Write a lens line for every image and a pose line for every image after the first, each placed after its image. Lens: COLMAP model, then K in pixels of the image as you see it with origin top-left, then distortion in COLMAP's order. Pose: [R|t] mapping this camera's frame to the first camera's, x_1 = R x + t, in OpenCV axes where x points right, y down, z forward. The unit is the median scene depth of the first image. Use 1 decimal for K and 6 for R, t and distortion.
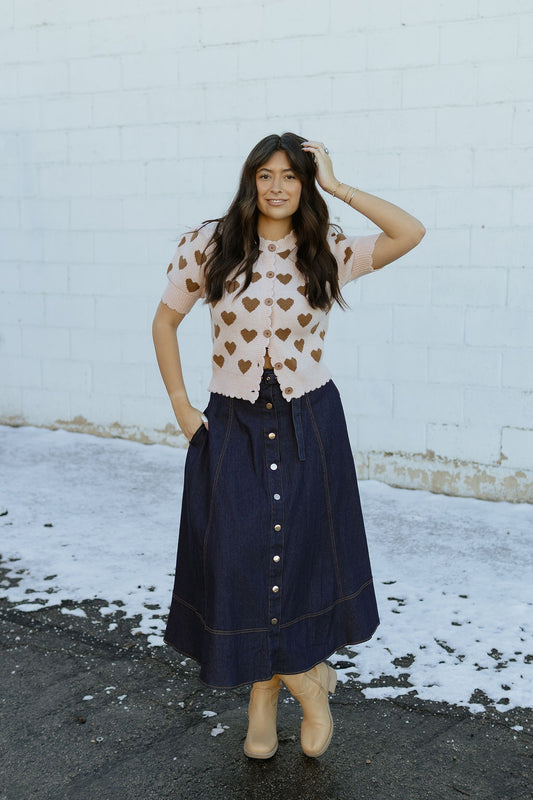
lens RADIAL K [[1058.3, 0, 268.7], [0, 1058.3, 400.1], [0, 0, 1]] dist [0.068929, 0.000000]
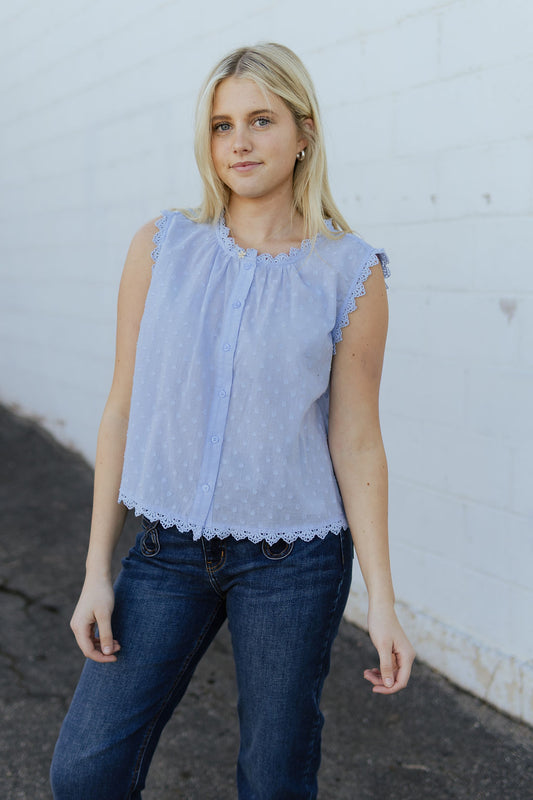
lens RADIAL K [[1058.3, 0, 262.3], [0, 1058.3, 405.5], [0, 0, 1]] dist [0.068929, 0.000000]
pose [[0.834058, 0.056156, -0.548812, 0.257711], [-0.058683, 0.998193, 0.012955, -0.069763], [0.548547, 0.021401, 0.835845, 0.503834]]
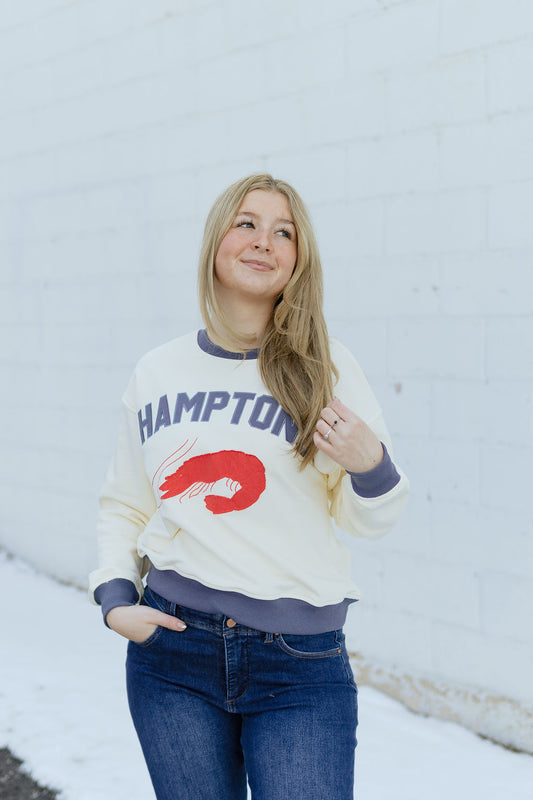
lens RADIAL K [[1058.3, 0, 266.9], [0, 1058.3, 404.6], [0, 0, 1]] dist [0.068929, 0.000000]
pose [[0.949920, 0.001407, -0.312490, 0.063460], [-0.018212, 0.998539, -0.050867, -0.085195], [0.311962, 0.054011, 0.948558, 0.445777]]
